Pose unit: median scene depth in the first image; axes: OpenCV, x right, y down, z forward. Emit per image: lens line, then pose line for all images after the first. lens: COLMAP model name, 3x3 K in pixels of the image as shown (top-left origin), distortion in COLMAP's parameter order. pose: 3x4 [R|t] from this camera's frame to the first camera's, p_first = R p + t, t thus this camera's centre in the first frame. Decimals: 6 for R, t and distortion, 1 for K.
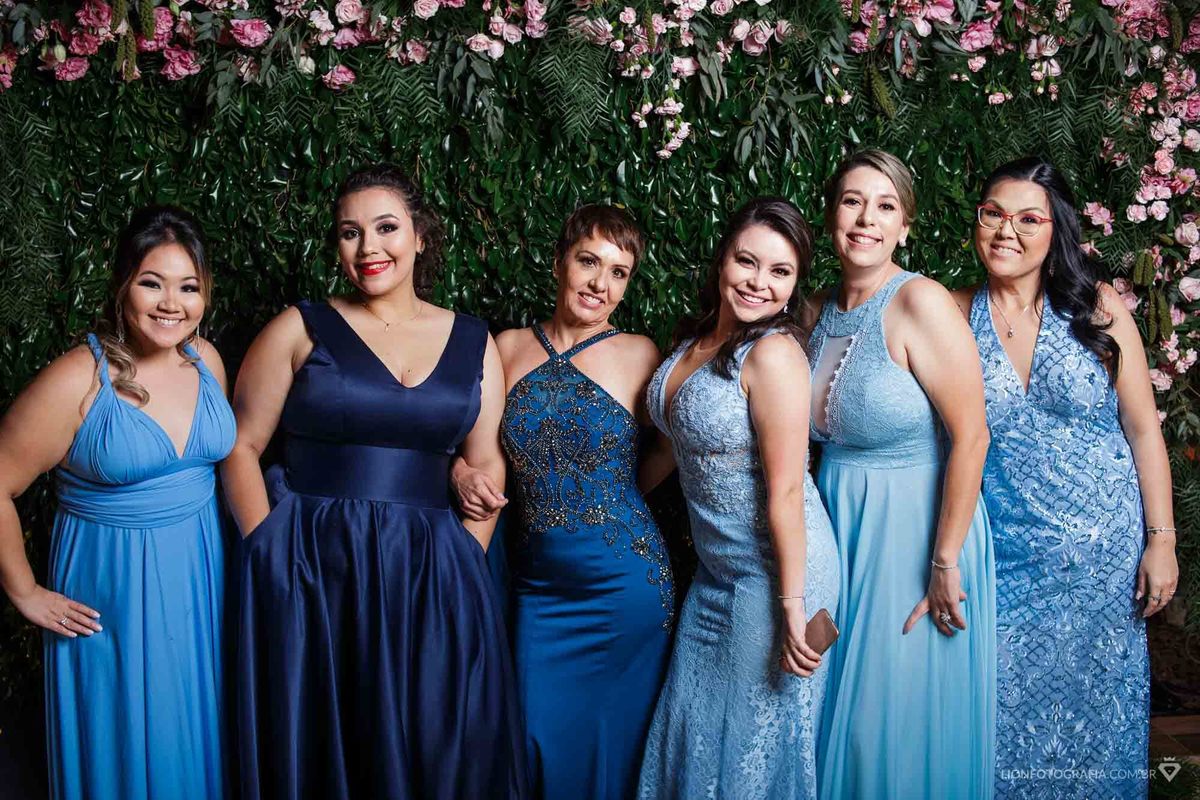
lens RADIAL K [[1200.0, 0, 604.3], [0, 1200.0, 407.4], [0, 0, 1]] dist [-0.133923, 0.070328]
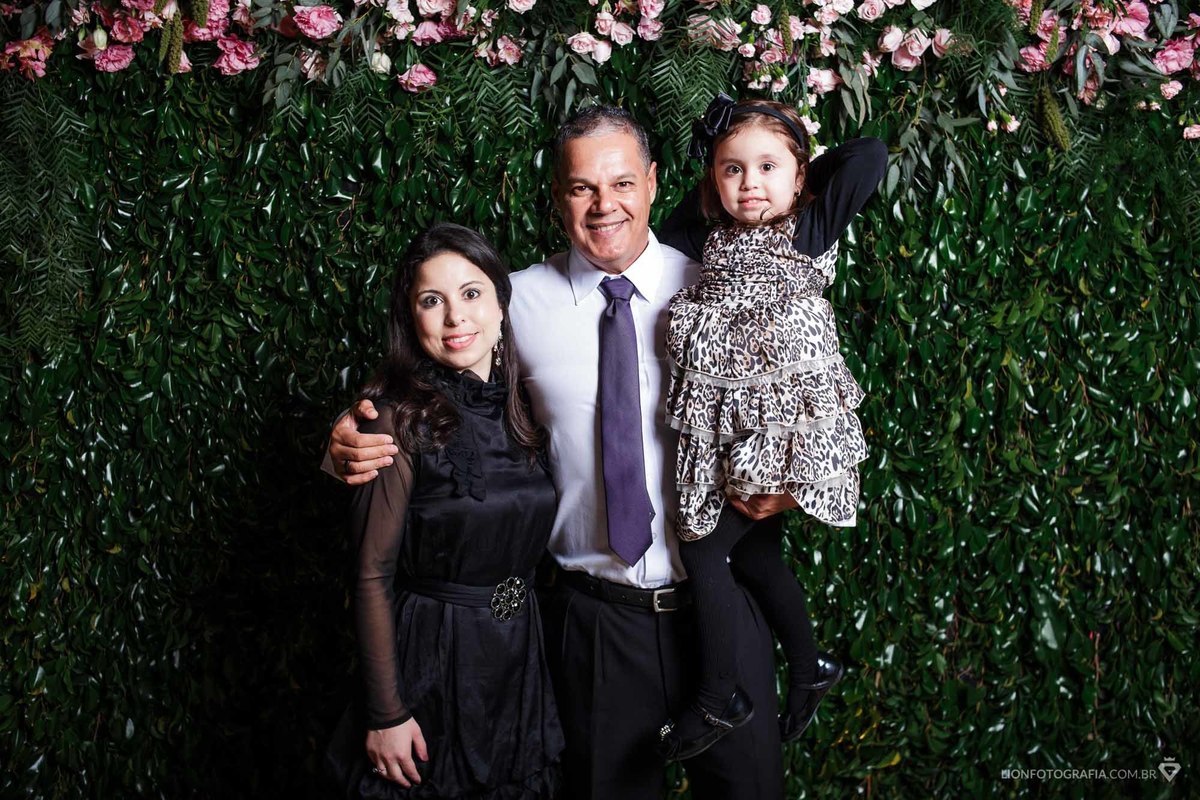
lens RADIAL K [[1200.0, 0, 604.3], [0, 1200.0, 407.4], [0, 0, 1]] dist [-0.133923, 0.070328]
pose [[0.996766, 0.047423, -0.064874, -0.021967], [-0.049341, 0.998381, -0.028298, -0.022718], [0.063427, 0.031408, 0.997492, 0.156227]]
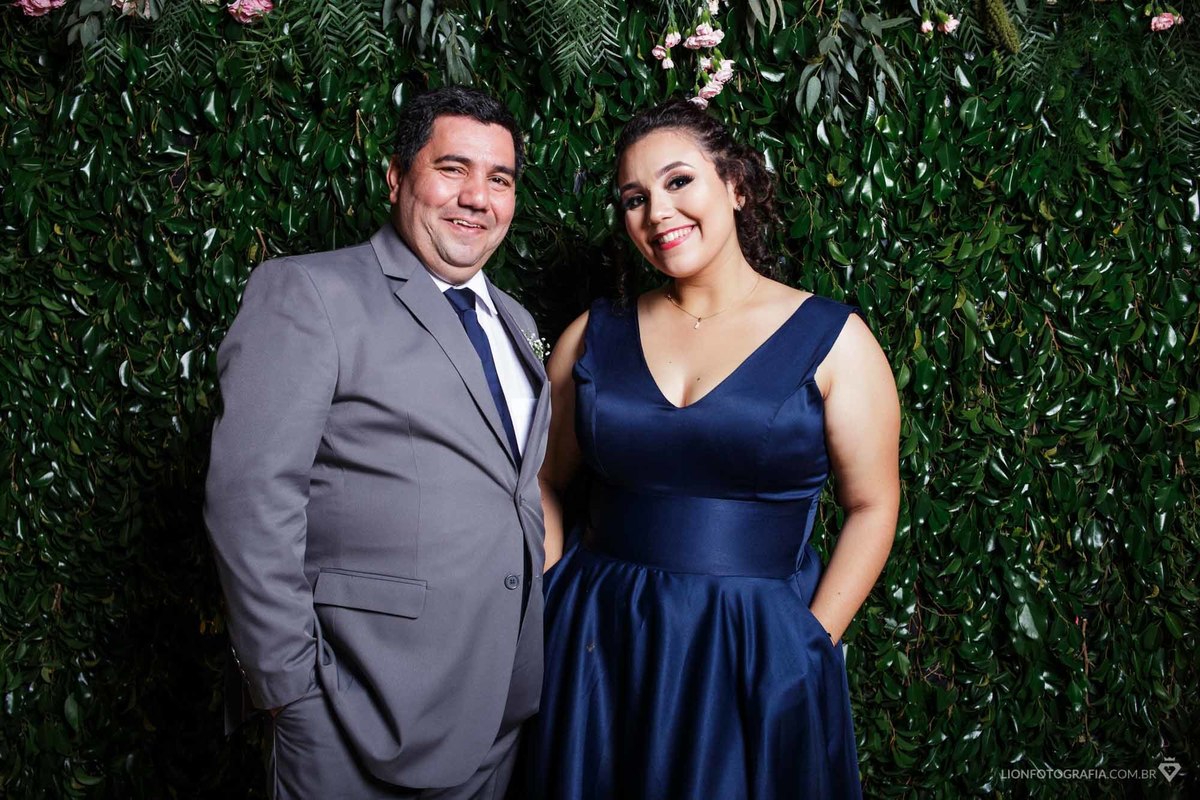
lens RADIAL K [[1197.7, 0, 595.3], [0, 1197.7, 404.0], [0, 0, 1]] dist [-0.131214, 0.066655]
pose [[0.998910, -0.004055, -0.046494, 0.021301], [0.002066, 0.999083, -0.042755, -0.001736], [0.046625, 0.042613, 0.998003, 0.295638]]
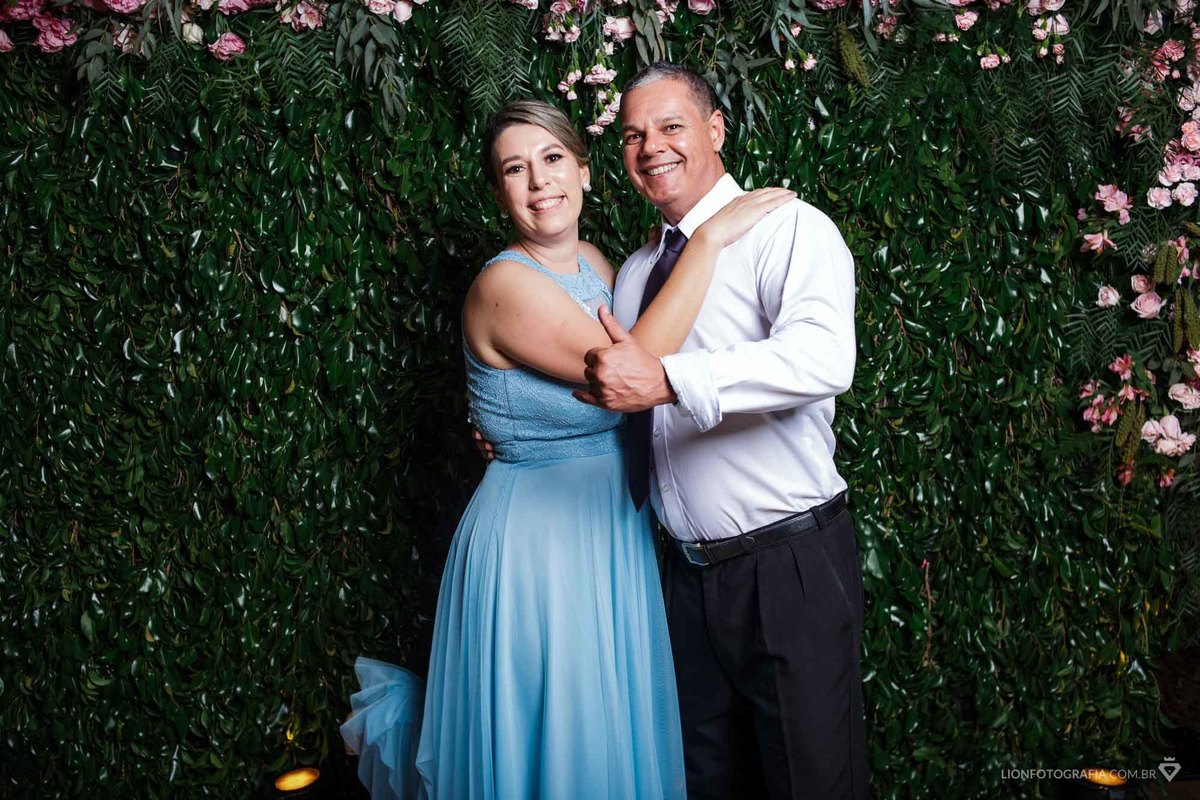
lens RADIAL K [[1200.0, 0, 604.3], [0, 1200.0, 407.4], [0, 0, 1]] dist [-0.133923, 0.070328]
pose [[0.997858, 0.009725, -0.064689, 0.115221], [-0.009335, 0.999936, 0.006325, -0.017674], [0.064746, -0.005707, 0.997885, 0.141721]]
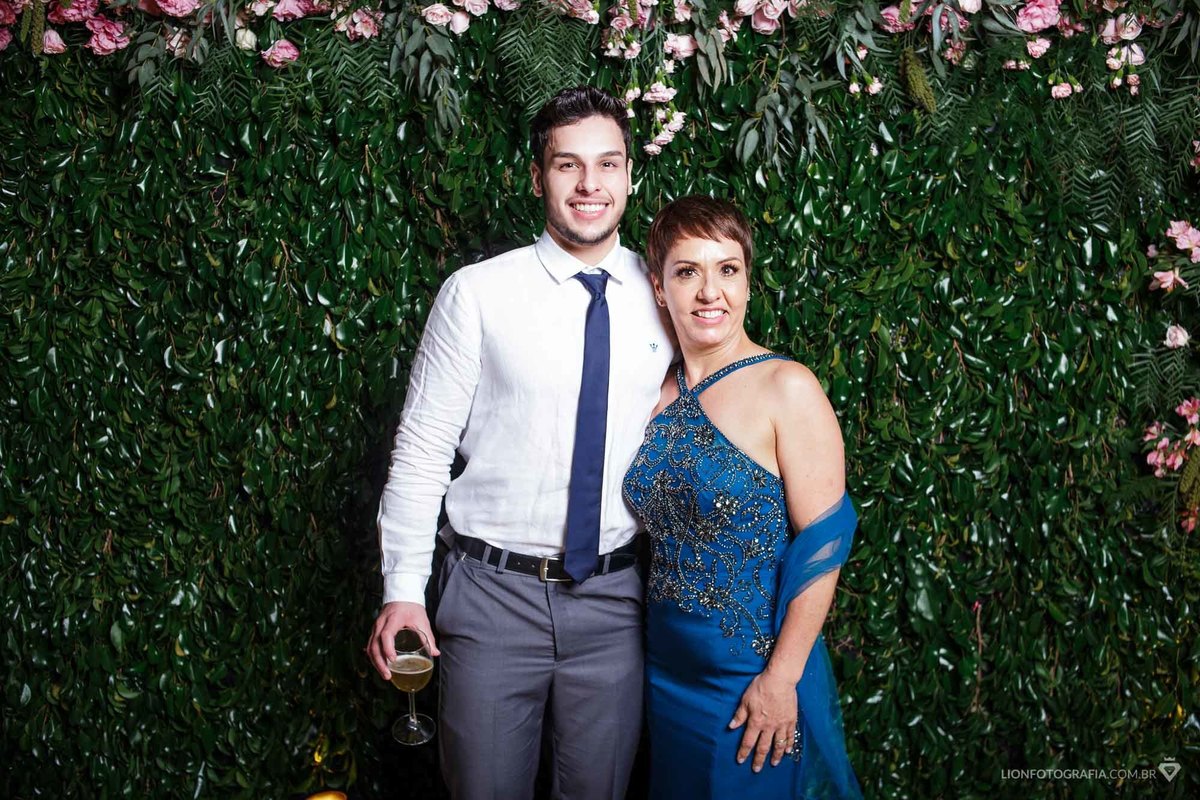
lens RADIAL K [[1200.0, 0, 604.3], [0, 1200.0, 407.4], [0, 0, 1]] dist [-0.133923, 0.070328]
pose [[0.994461, 0.042384, -0.096177, 0.105727], [-0.043485, 0.999010, -0.009378, -0.021577], [0.095685, 0.013508, 0.995320, 0.164512]]
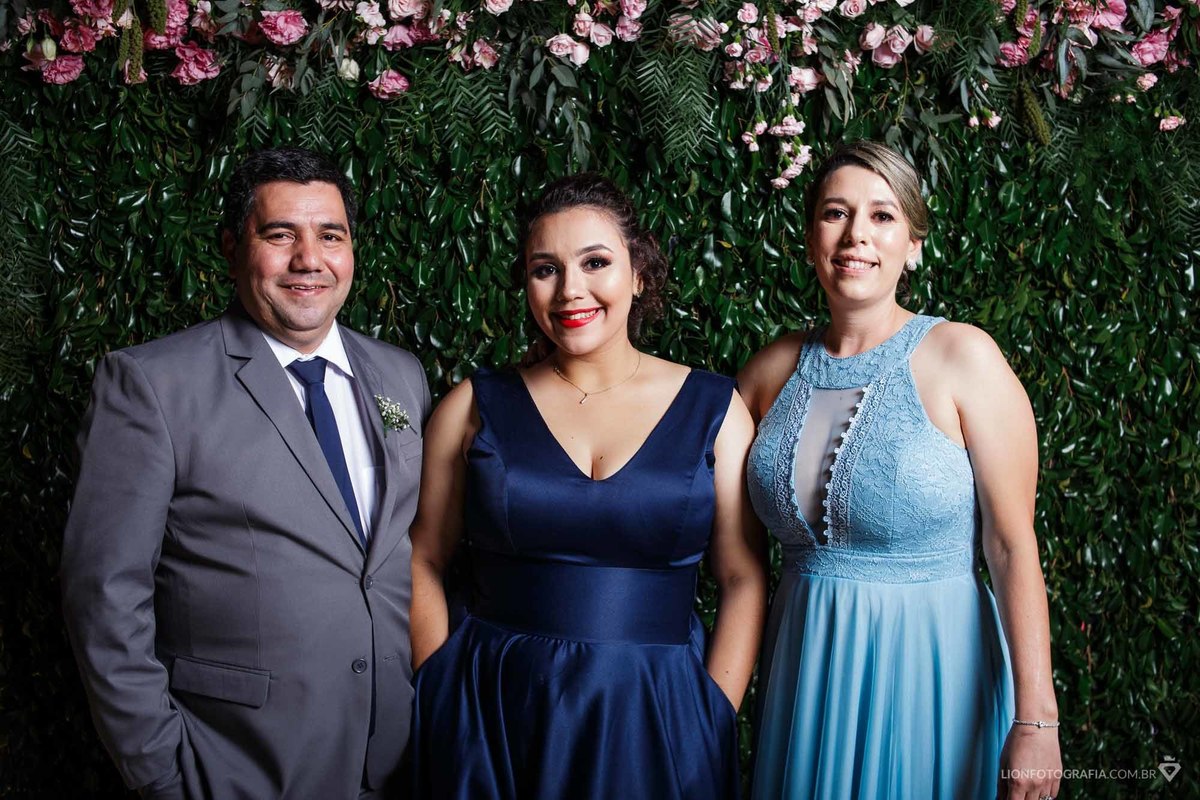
lens RADIAL K [[1200.0, 0, 604.3], [0, 1200.0, 407.4], [0, 0, 1]] dist [-0.133923, 0.070328]
pose [[0.999873, 0.008599, 0.013408, -0.082751], [-0.008115, 0.999329, -0.035710, -0.025568], [-0.013706, 0.035597, 0.999272, 0.178638]]
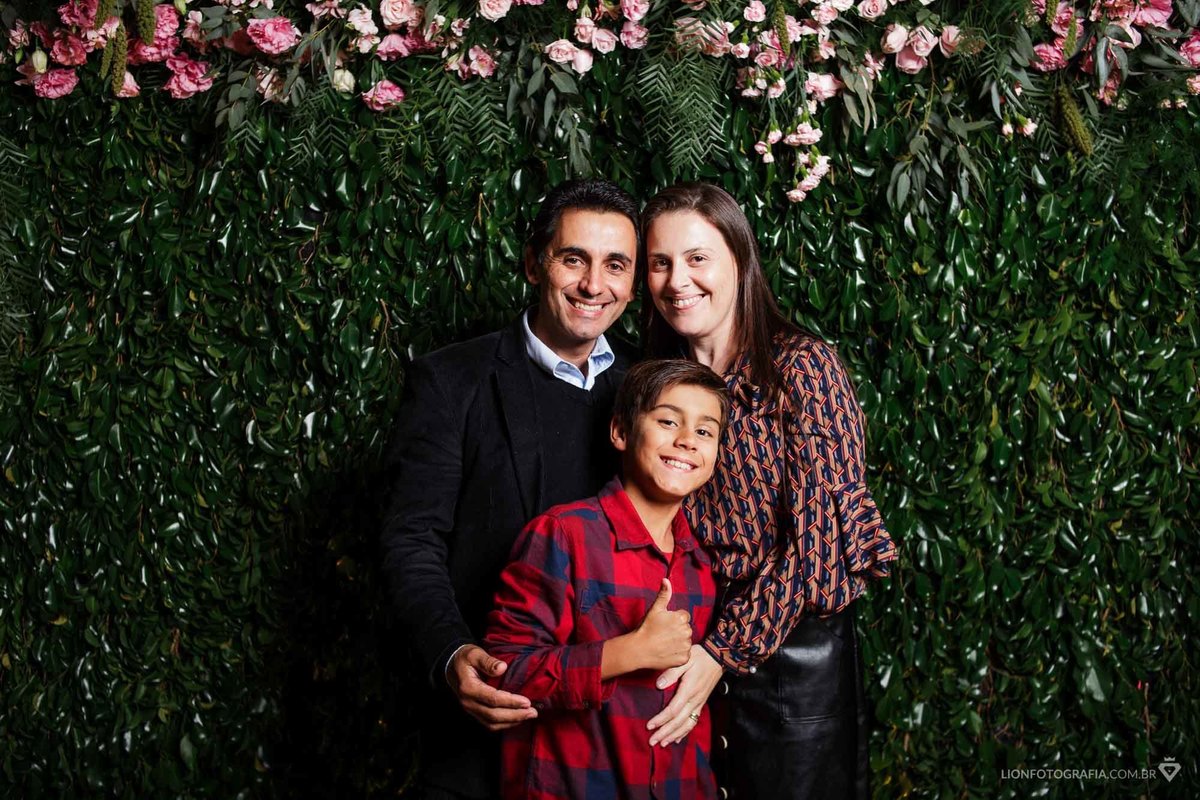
lens RADIAL K [[1200.0, 0, 604.3], [0, 1200.0, 407.4], [0, 0, 1]] dist [-0.133923, 0.070328]
pose [[0.998124, 0.015859, -0.059135, -0.026476], [-0.021448, 0.995235, -0.095113, 0.001058], [0.057345, 0.096203, 0.993708, 0.238184]]
